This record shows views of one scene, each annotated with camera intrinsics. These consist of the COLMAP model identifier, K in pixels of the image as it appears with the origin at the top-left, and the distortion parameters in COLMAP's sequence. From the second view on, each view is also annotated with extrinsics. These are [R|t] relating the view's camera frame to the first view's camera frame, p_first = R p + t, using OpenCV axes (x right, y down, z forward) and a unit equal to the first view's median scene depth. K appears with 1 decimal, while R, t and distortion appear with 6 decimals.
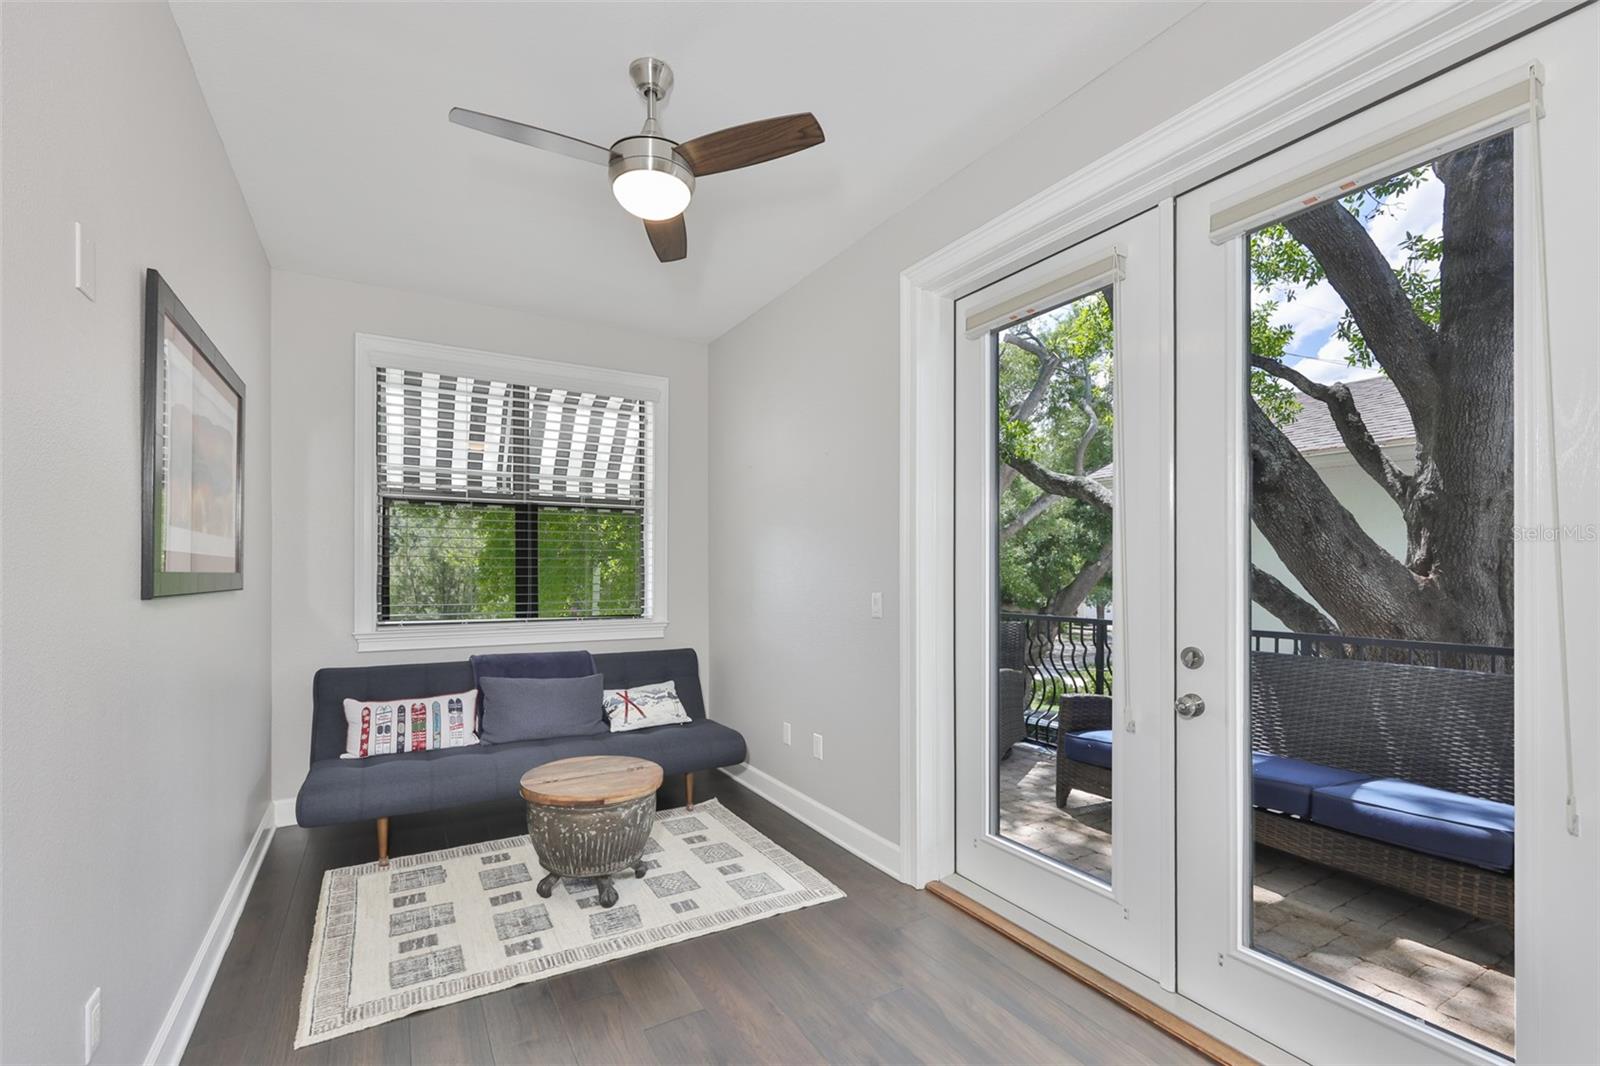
lens RADIAL K [[692.9, 0, 799.1], [0, 692.9, 561.4], [0, 0, 1]] dist [-0.000727, -0.001357]
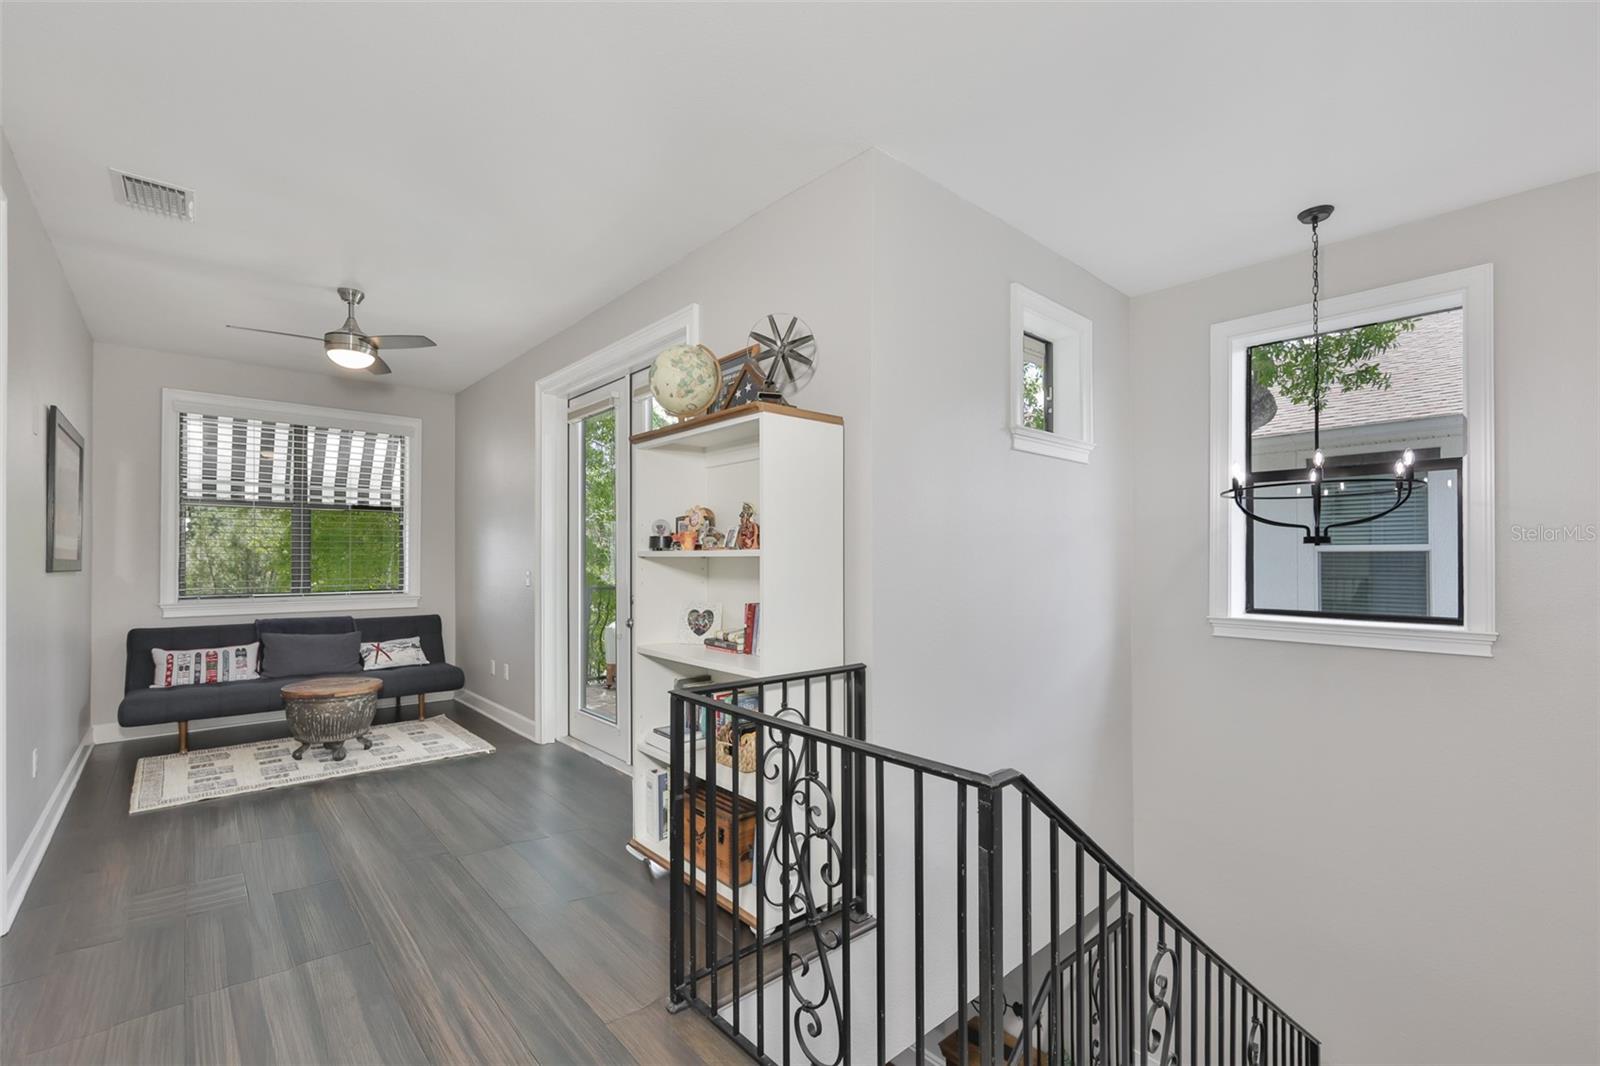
lens RADIAL K [[692.9, 0, 799.0], [0, 692.9, 545.3], [0, 0, 1]] dist [-0.000727, -0.001357]
pose [[0.982283, 0.002031, 0.187394, 0.378740], [-0.000759, 0.999976, -0.006864, -0.005253], [-0.187403, 0.006600, 0.982261, -0.641388]]
